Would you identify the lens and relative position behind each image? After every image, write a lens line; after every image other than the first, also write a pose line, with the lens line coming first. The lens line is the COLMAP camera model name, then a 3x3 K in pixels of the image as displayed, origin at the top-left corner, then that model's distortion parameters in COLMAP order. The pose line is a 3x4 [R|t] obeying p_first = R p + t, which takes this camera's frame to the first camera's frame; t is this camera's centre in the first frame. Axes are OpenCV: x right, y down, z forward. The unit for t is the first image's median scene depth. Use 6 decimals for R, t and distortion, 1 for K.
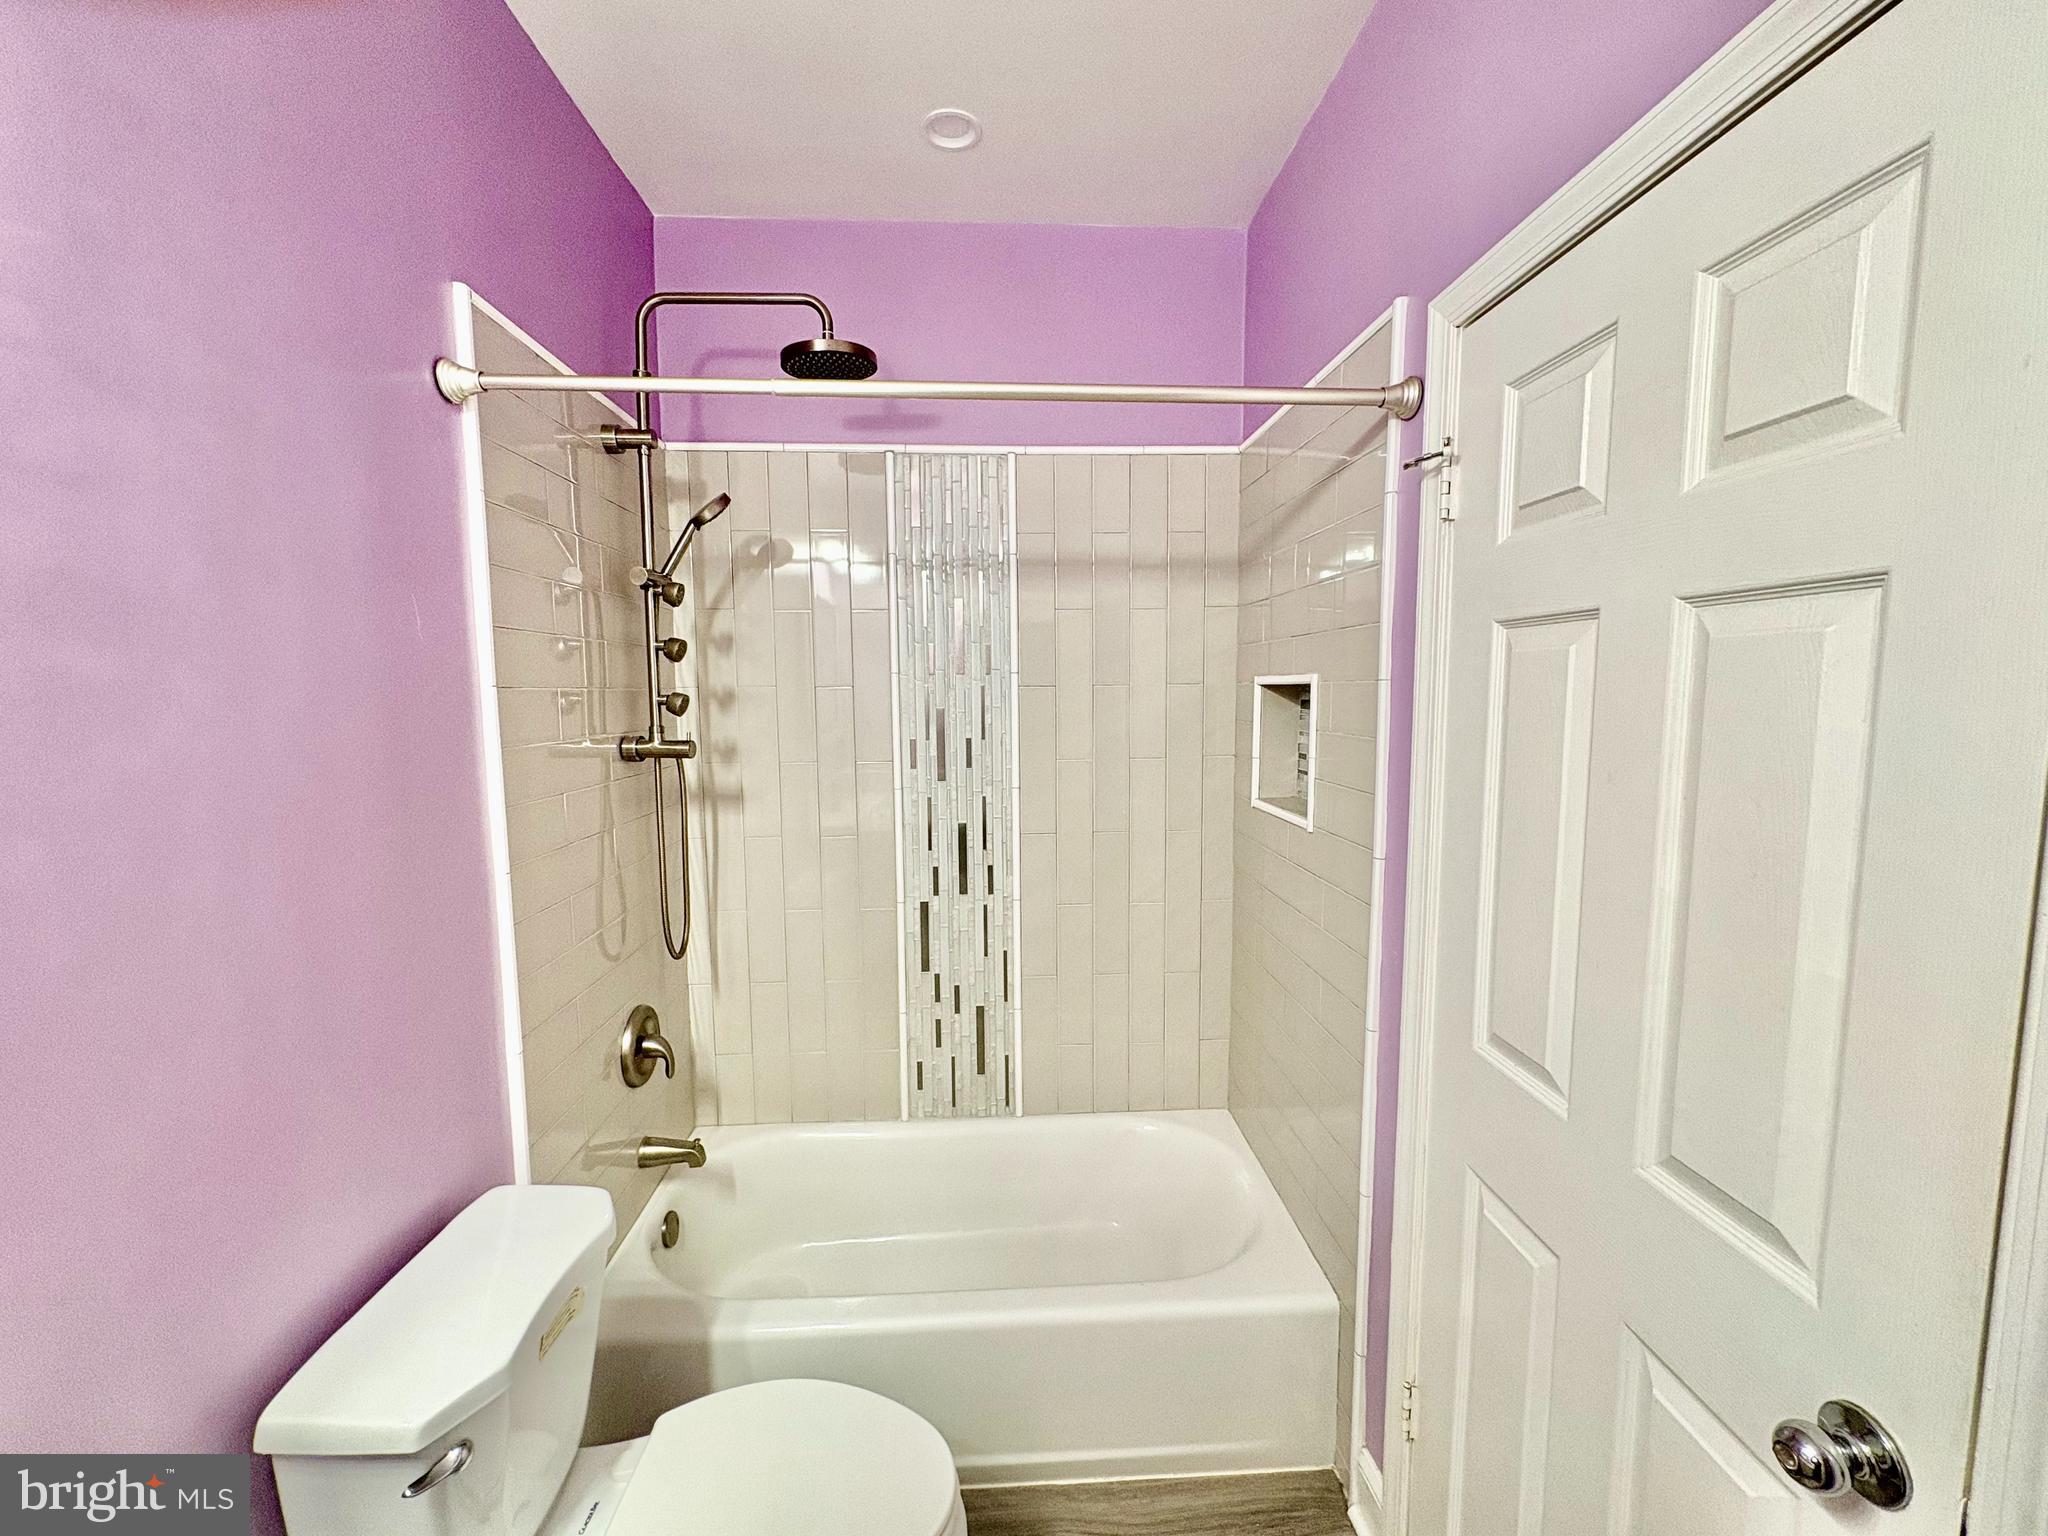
lens RADIAL K [[814.6, 0, 1022.5], [0, 814.6, 766.4], [0, 0, 1]] dist [-0.000766, 0.000297]
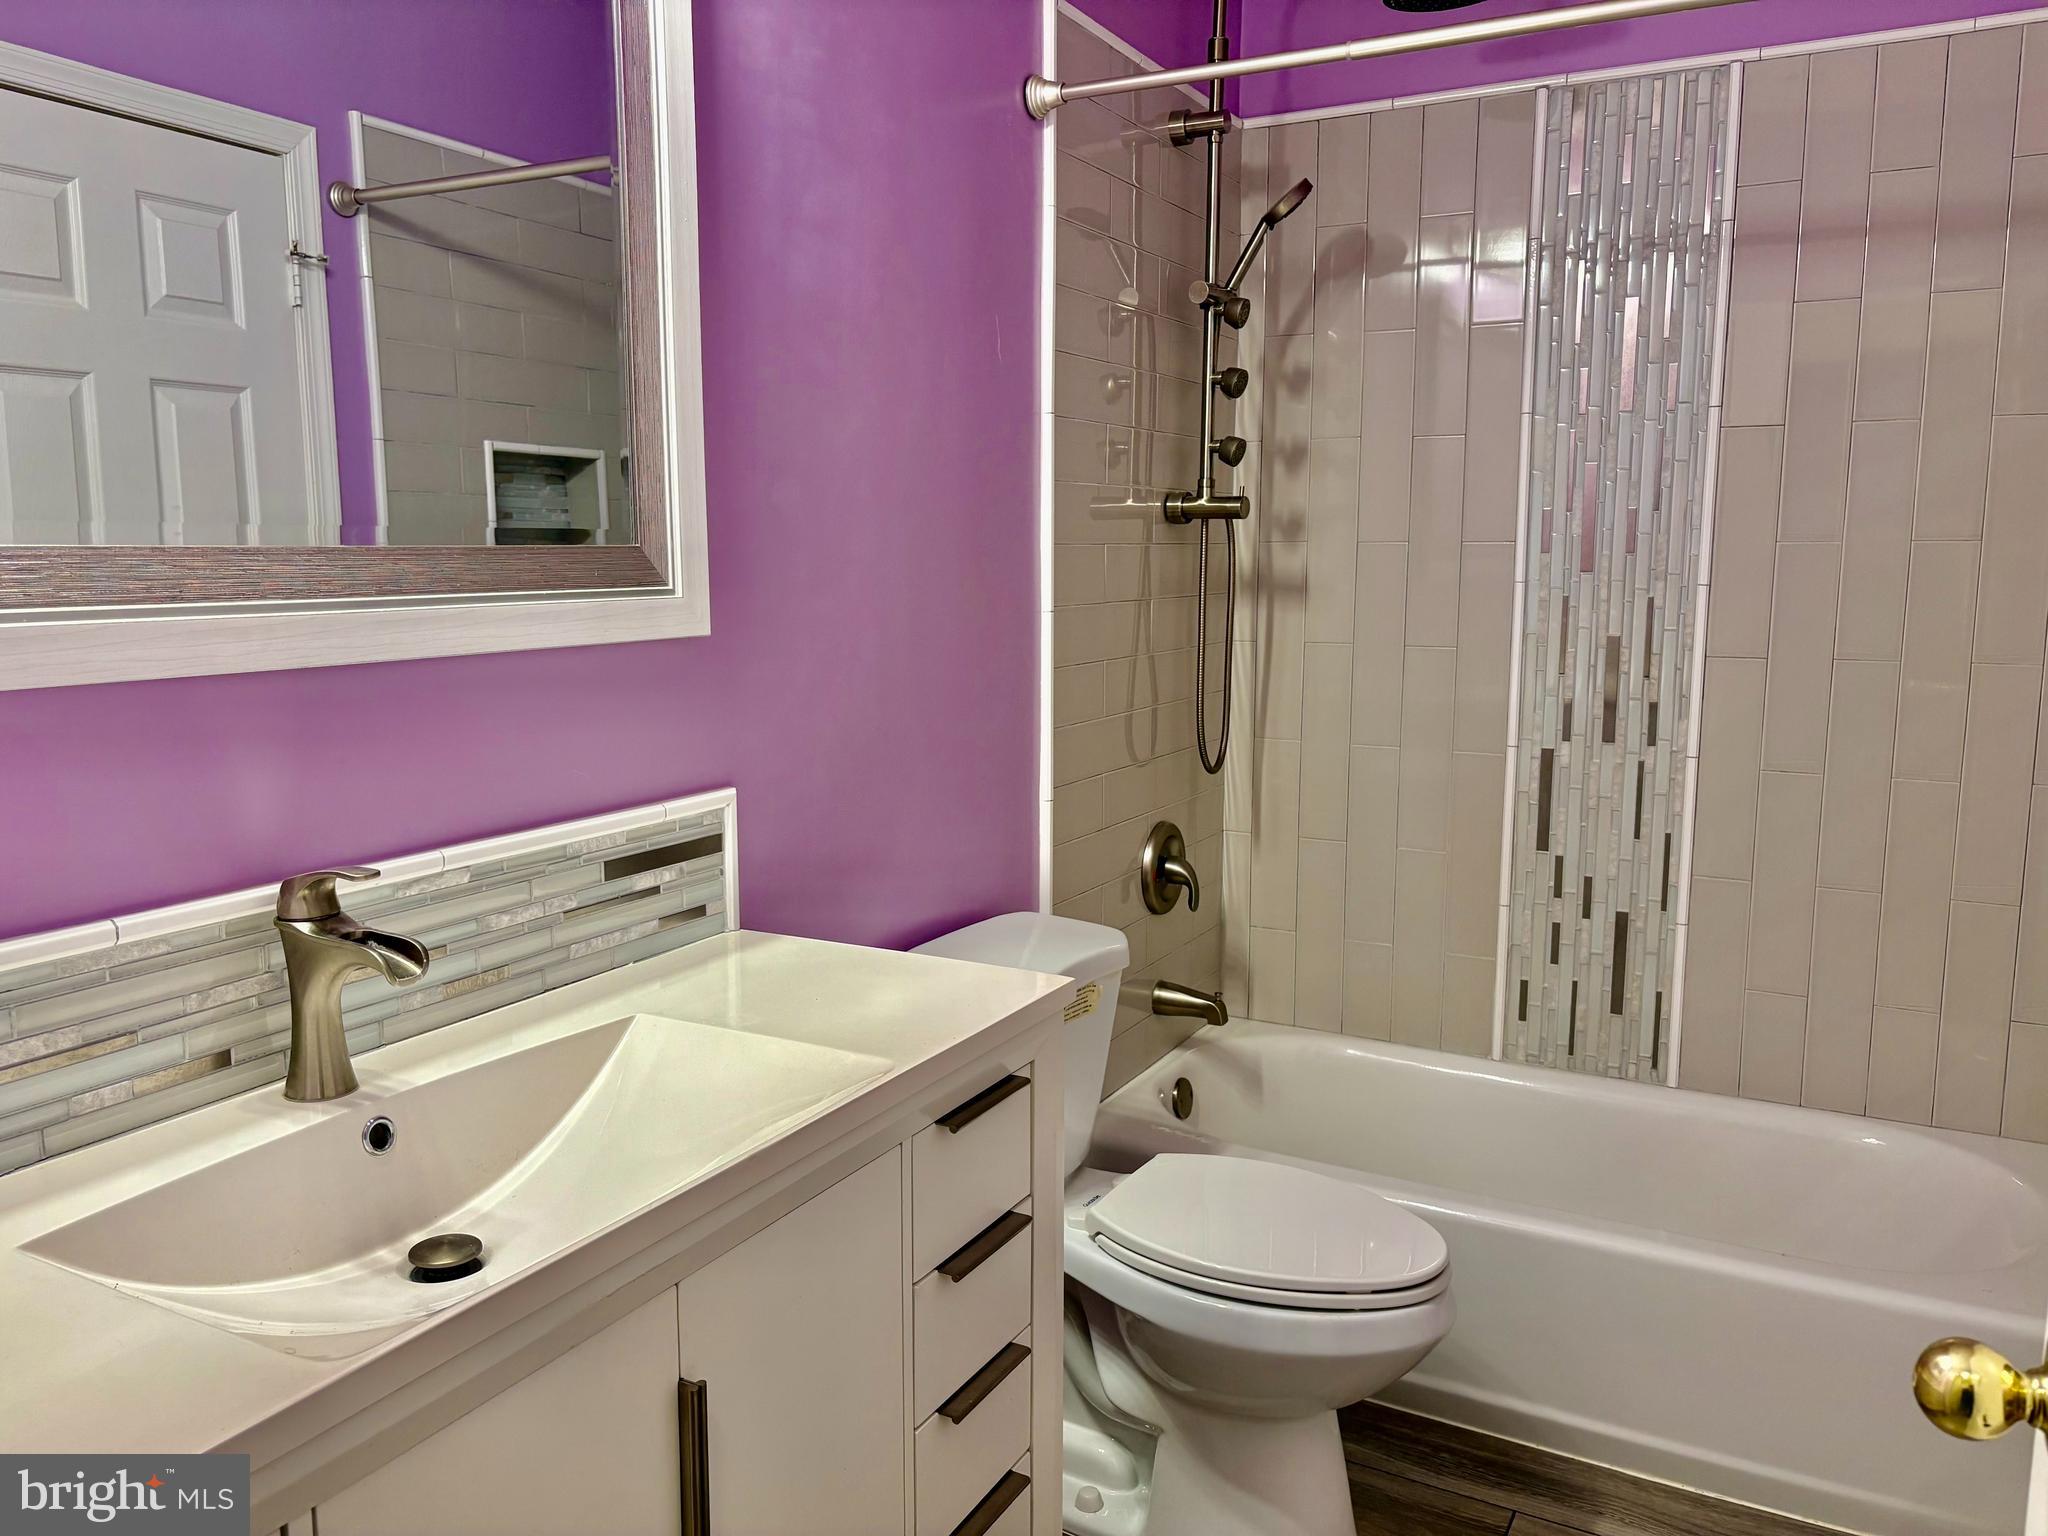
lens RADIAL K [[1556.2, 0, 1016.4], [0, 1556.2, 757.6], [0, 0, 1]] dist [0.031209, -0.012937]
pose [[0.849698, 0.082716, -0.520742, 0.212359], [-0.058496, 0.996310, 0.062807, 0.132812], [0.524015, -0.022905, 0.851401, -0.412012]]
